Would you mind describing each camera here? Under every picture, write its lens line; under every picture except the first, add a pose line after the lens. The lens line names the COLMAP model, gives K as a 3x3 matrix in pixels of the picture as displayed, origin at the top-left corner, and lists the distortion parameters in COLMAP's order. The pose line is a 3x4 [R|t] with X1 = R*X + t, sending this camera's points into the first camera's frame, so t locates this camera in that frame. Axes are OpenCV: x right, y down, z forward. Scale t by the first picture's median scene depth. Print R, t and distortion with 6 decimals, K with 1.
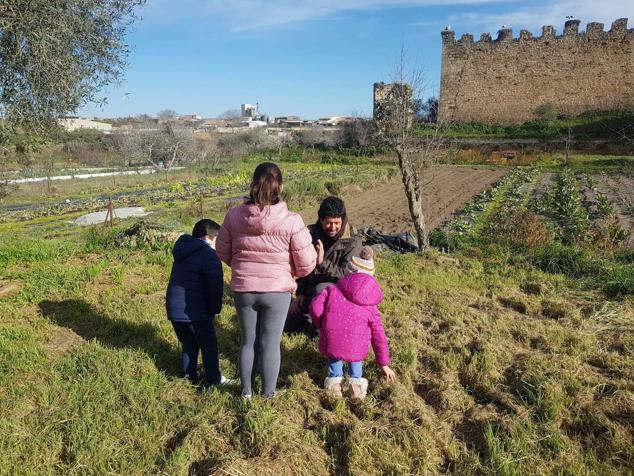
lens RADIAL K [[534.5, 0, 317.3], [0, 534.5, 220.5], [0, 0, 1]] dist [0.077041, -0.093965]
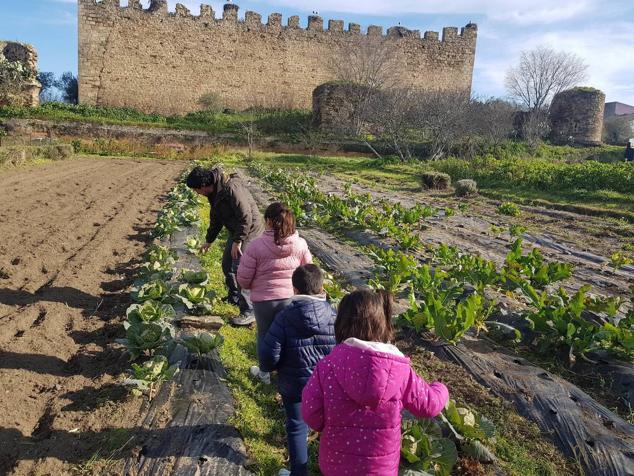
lens RADIAL K [[534.5, 0, 317.3], [0, 534.5, 220.5], [0, 0, 1]] dist [0.077041, -0.093965]
pose [[0.806839, -0.039148, 0.589473, 0.042920], [0.045980, 0.998937, 0.003406, -0.006923], [-0.588979, 0.024356, 0.807781, 0.199593]]
